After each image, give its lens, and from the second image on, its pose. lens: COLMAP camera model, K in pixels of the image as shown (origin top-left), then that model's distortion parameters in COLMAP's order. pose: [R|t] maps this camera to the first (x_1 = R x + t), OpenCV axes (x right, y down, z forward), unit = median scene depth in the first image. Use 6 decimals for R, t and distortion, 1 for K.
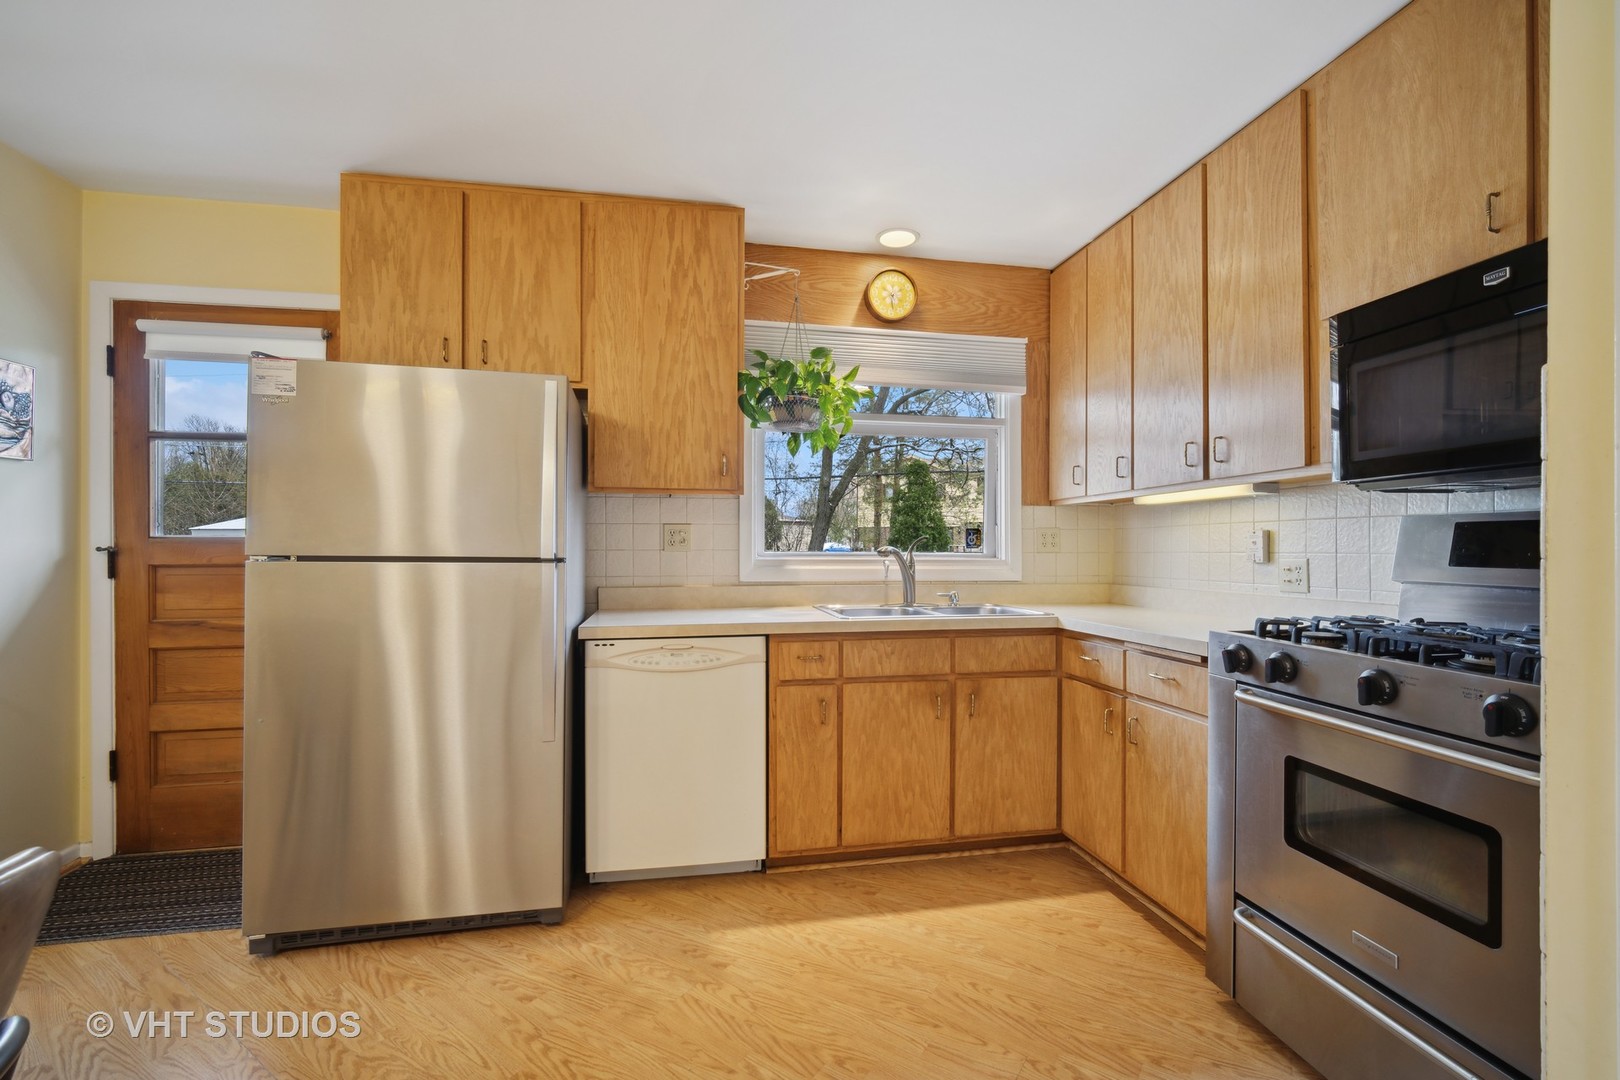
lens RADIAL K [[716.6, 0, 813.6], [0, 716.6, 547.9], [0, 0, 1]] dist [-0.012720, 0.003144]
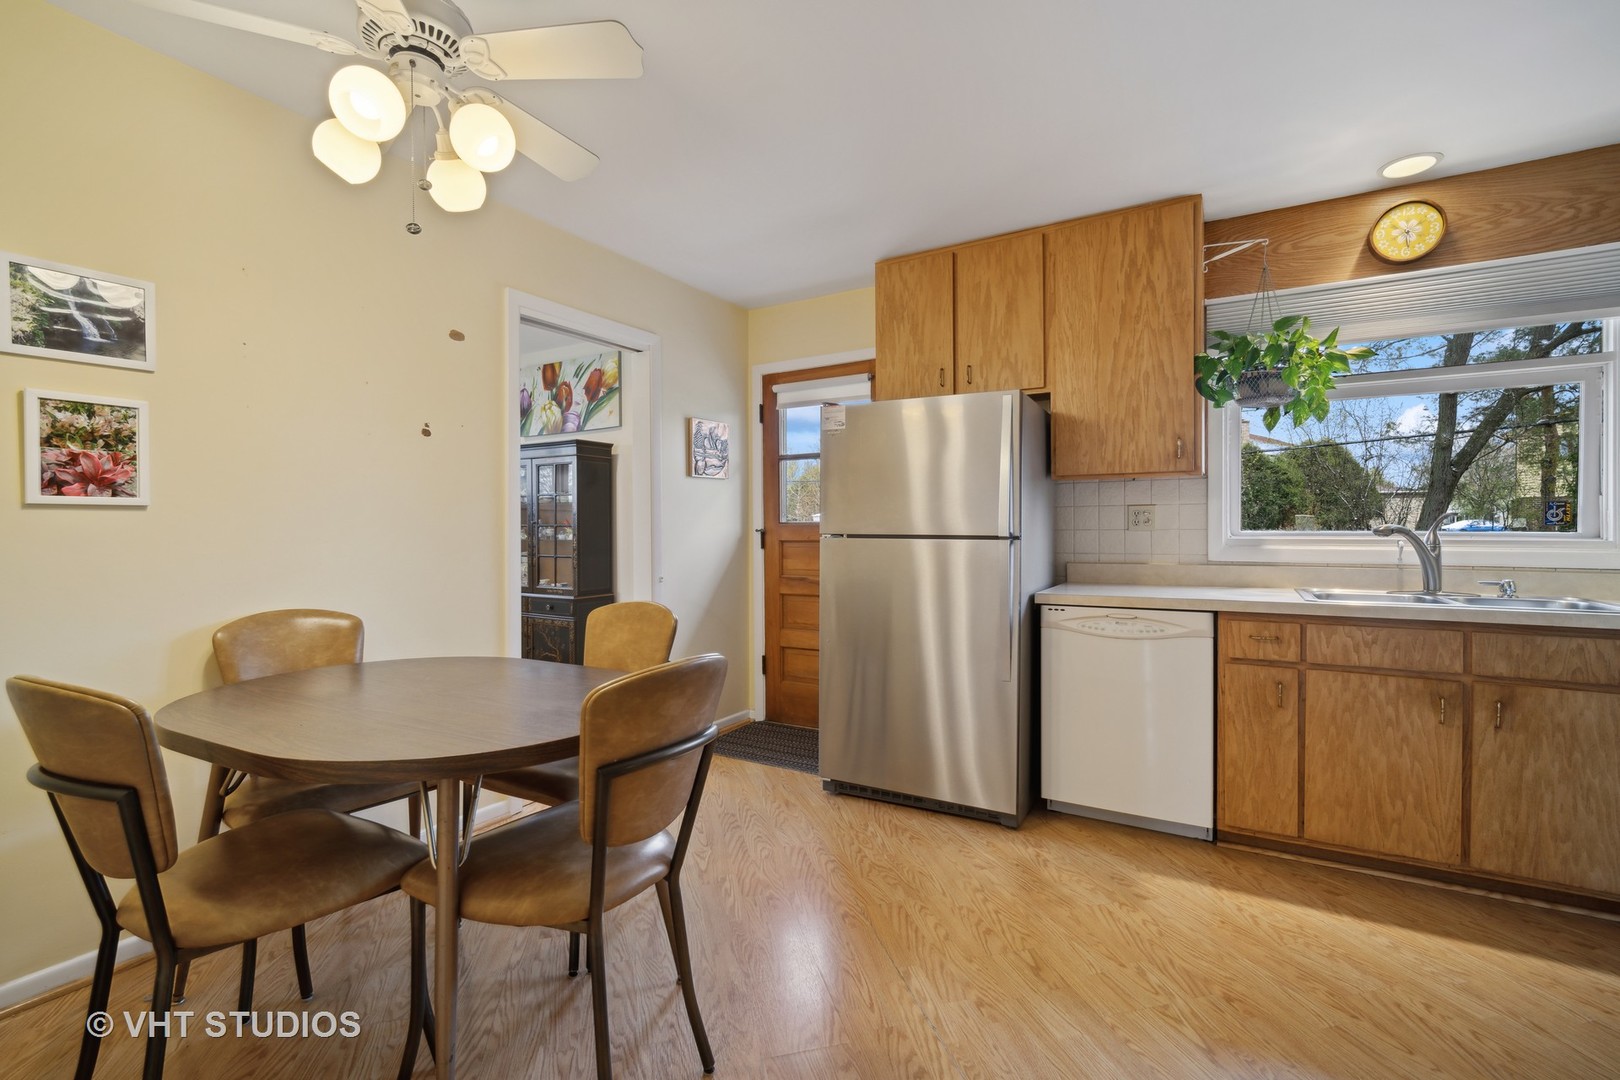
lens RADIAL K [[716.6, 0, 813.3], [0, 716.6, 536.9], [0, 0, 1]] dist [-0.012720, 0.003144]
pose [[0.748446, 0.002284, -0.663192, 0.176215], [0.005248, 0.999942, 0.009366, 0.001618], [0.663175, -0.010490, 0.748391, -0.141456]]
